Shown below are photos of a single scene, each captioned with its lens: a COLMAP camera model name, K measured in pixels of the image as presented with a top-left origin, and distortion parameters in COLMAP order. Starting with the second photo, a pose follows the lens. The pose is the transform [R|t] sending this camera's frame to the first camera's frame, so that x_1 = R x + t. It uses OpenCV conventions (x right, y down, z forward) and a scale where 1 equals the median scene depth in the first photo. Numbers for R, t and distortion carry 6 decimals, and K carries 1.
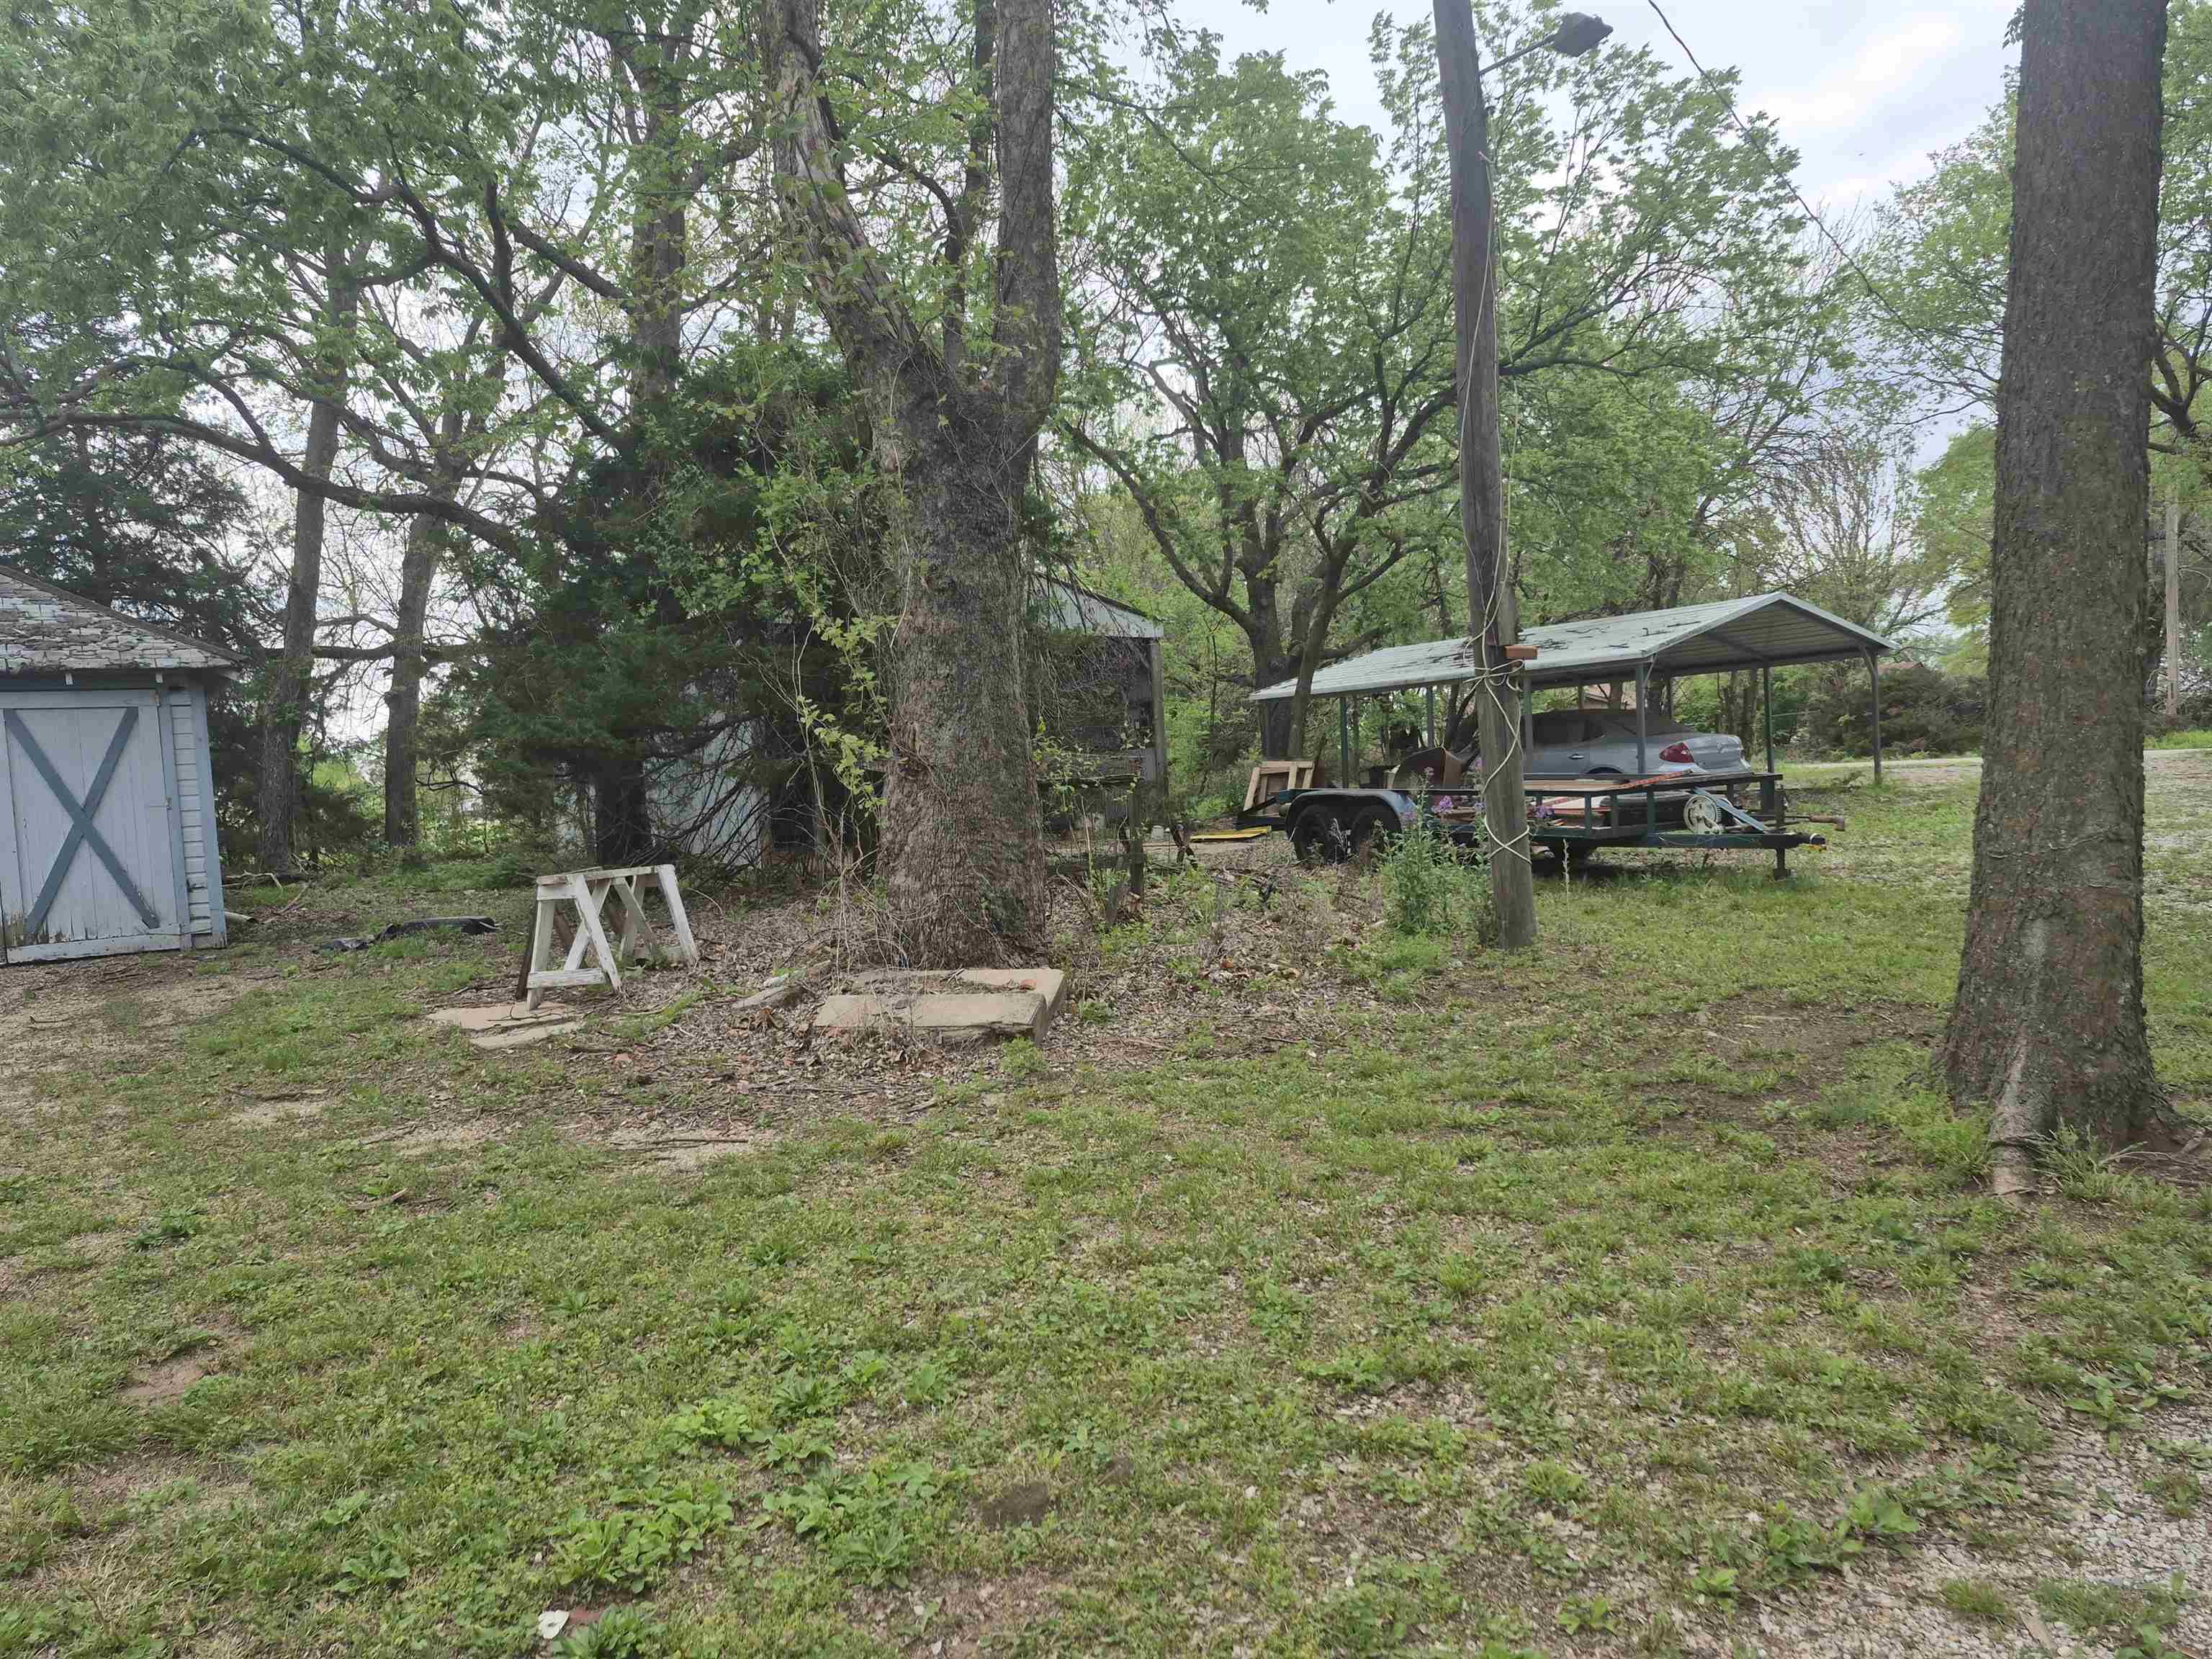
lens RADIAL K [[1531.8, 0, 1103.5], [0, 1531.8, 831.8], [0, 0, 1]] dist [0.055795, -0.053579]
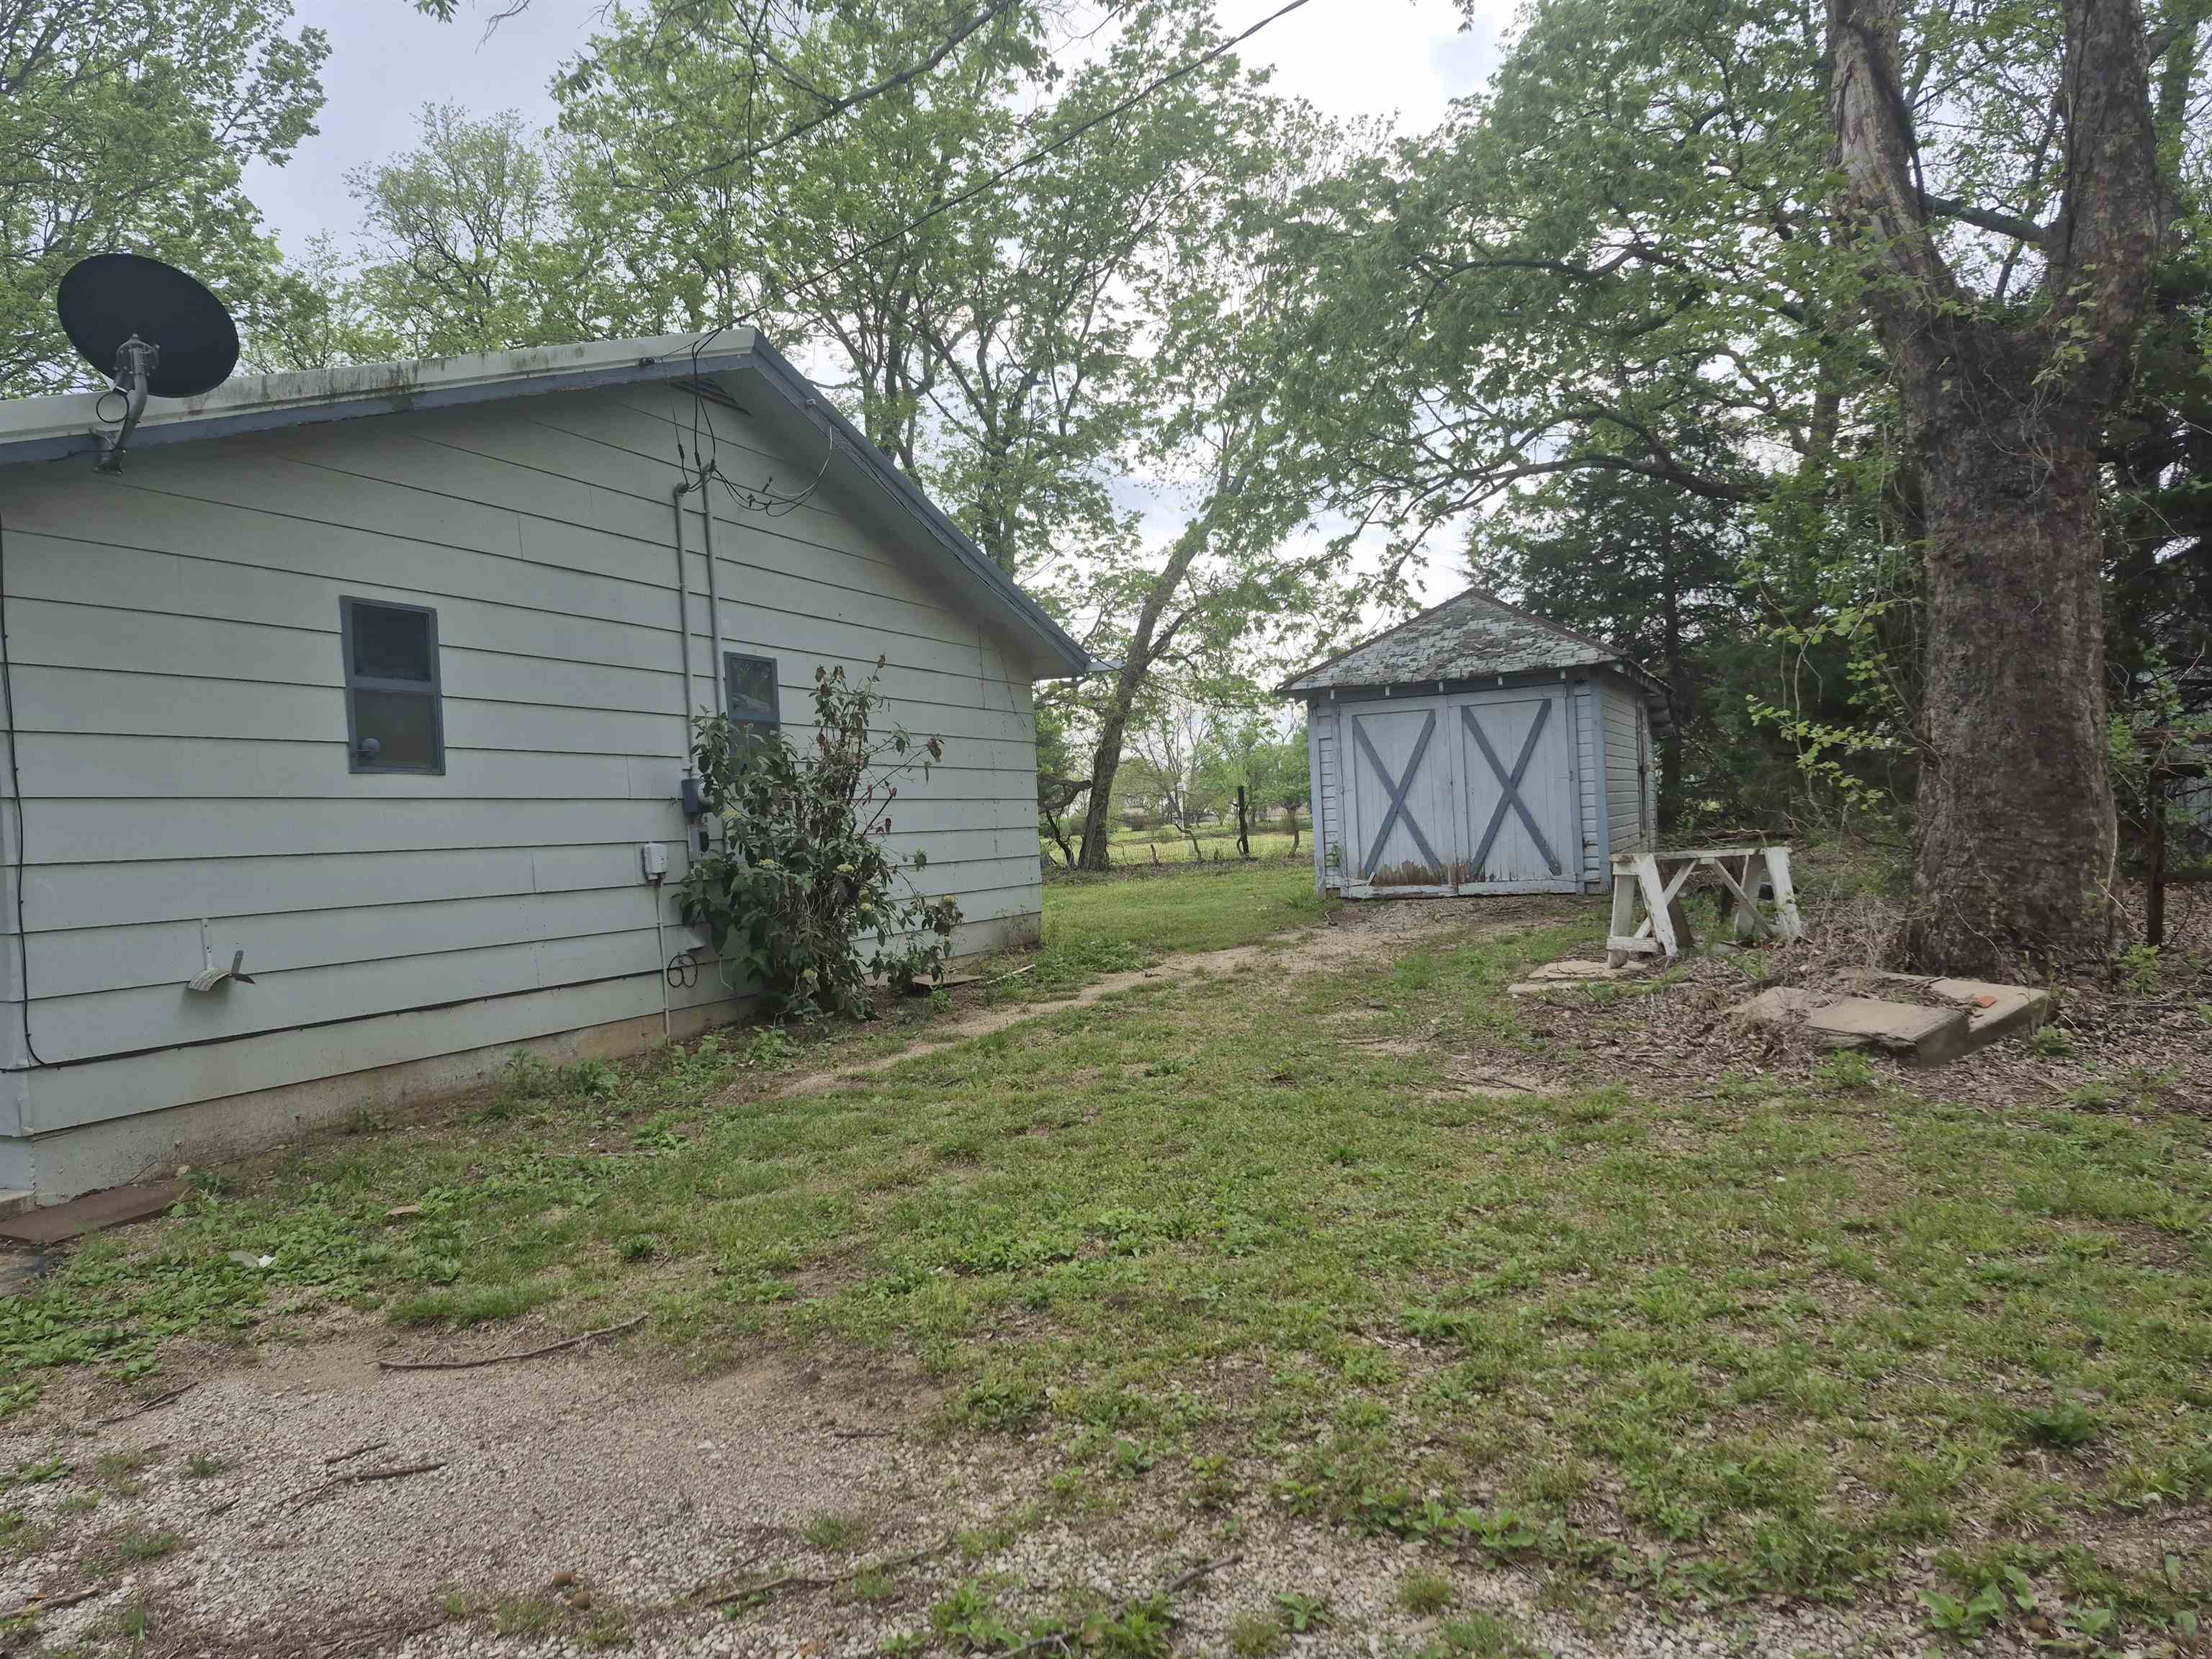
lens RADIAL K [[1531.8, 0, 1098.7], [0, 1531.8, 824.8], [0, 0, 1]] dist [0.055795, -0.053579]
pose [[0.517113, 0.030596, -0.855370, 0.264918], [-0.004281, 0.999441, 0.033162, -0.018711], [0.855907, -0.013487, 0.516955, 0.042863]]
